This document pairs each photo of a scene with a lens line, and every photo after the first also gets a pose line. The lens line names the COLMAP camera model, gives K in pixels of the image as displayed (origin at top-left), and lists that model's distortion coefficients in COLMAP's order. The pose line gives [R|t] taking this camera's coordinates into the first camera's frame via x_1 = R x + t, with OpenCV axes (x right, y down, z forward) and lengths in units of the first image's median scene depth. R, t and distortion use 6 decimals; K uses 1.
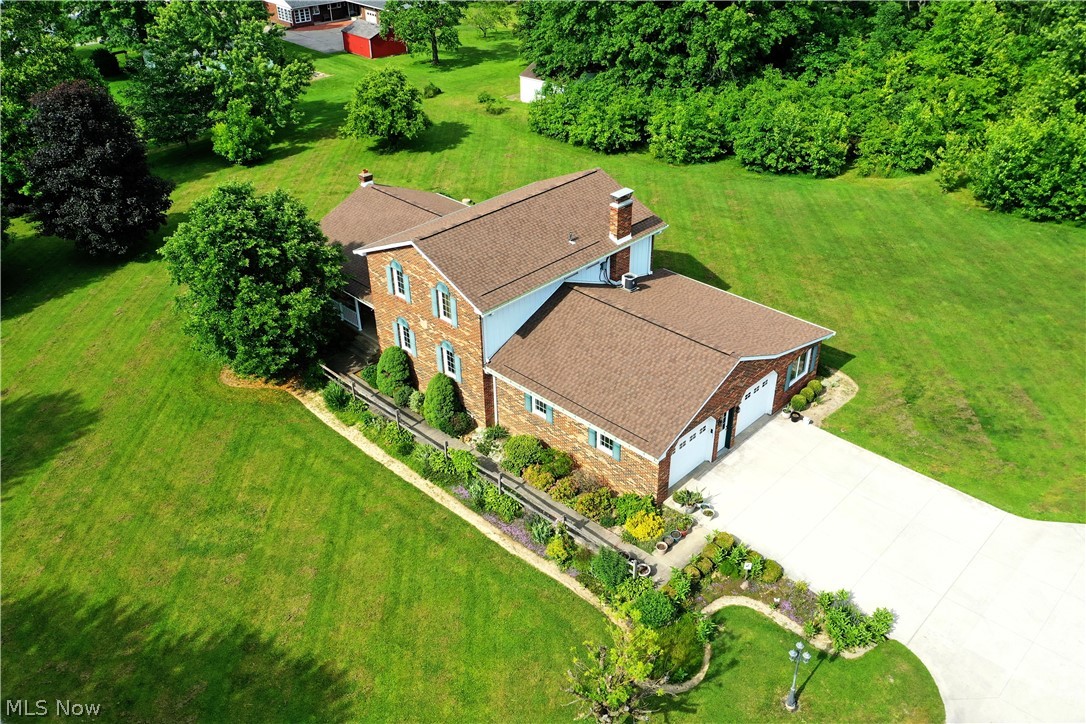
lens RADIAL K [[874.6, 0, 543.0], [0, 874.6, 362.0], [0, 0, 1]] dist [0.029017, -0.005801]
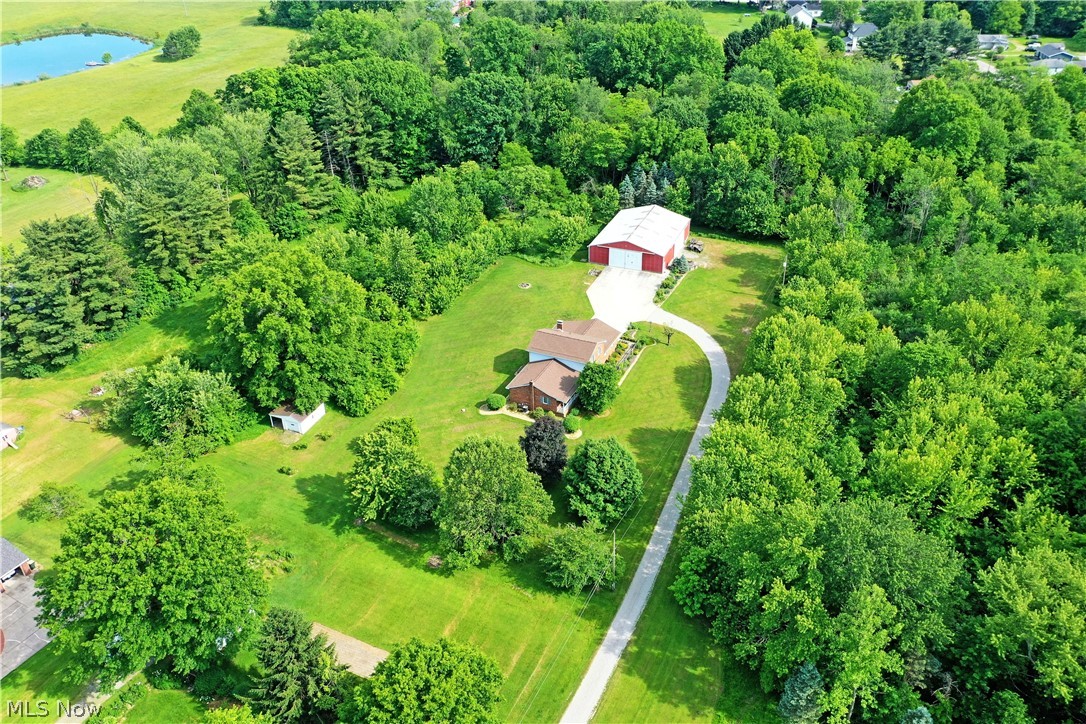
lens RADIAL K [[874.6, 0, 543.0], [0, 874.6, 362.0], [0, 0, 1]] dist [0.029017, -0.005801]
pose [[-0.334031, -0.463499, 0.820727, -3.233777], [0.524255, 0.632265, 0.570436, -2.378615], [-0.783313, 0.620814, 0.031795, 1.017460]]
